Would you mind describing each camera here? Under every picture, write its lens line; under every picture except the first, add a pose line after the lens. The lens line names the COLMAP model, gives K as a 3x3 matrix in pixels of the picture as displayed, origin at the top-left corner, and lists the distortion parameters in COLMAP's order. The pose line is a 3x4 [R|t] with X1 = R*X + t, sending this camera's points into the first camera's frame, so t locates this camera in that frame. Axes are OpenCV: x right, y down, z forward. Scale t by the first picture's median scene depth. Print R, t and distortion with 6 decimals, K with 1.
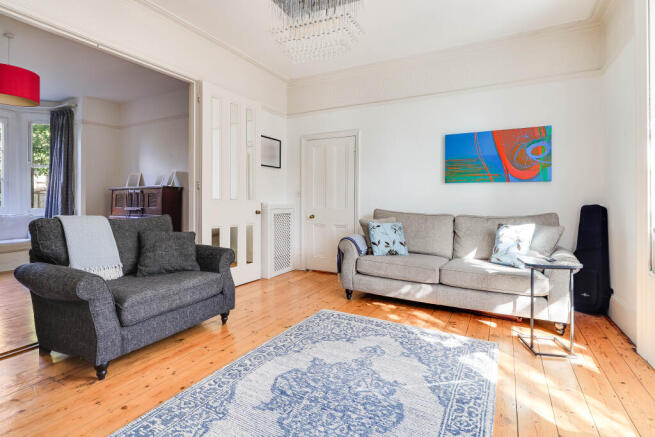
lens RADIAL K [[331.1, 0, 327.7], [0, 331.1, 198.8], [0, 0, 1]] dist [0.001383, 0.000080]
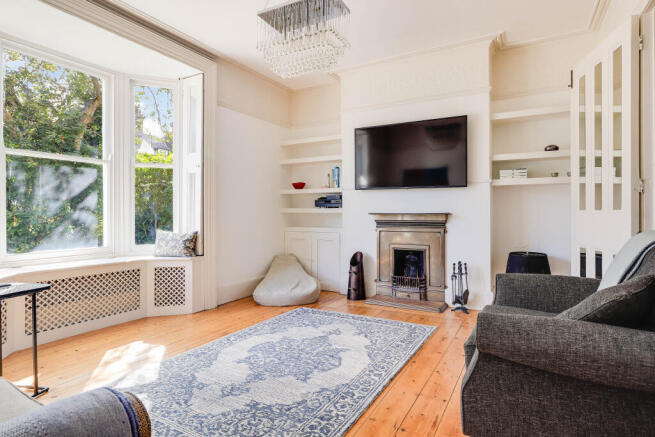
lens RADIAL K [[356.7, 0, 329.0], [0, 356.7, 214.5], [0, 0, 1]] dist [0.002367, 0.000053]
pose [[-0.999669, 0.003302, 0.025513, -0.127663], [0.003487, 0.999968, 0.007223, 0.009165], [-0.025489, 0.007309, -0.999648, 1.901652]]
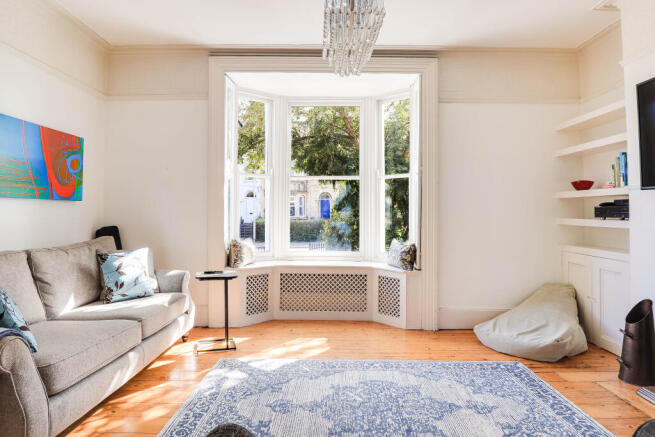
lens RADIAL K [[384.3, 0, 328.7], [0, 384.3, 206.8], [0, 0, 1]] dist [-0.031324, 0.000090]
pose [[-0.471839, 0.012658, 0.881594, -0.791024], [-0.002556, 0.999873, -0.015725, -0.036564], [-0.881681, -0.009673, -0.471747, 1.364629]]
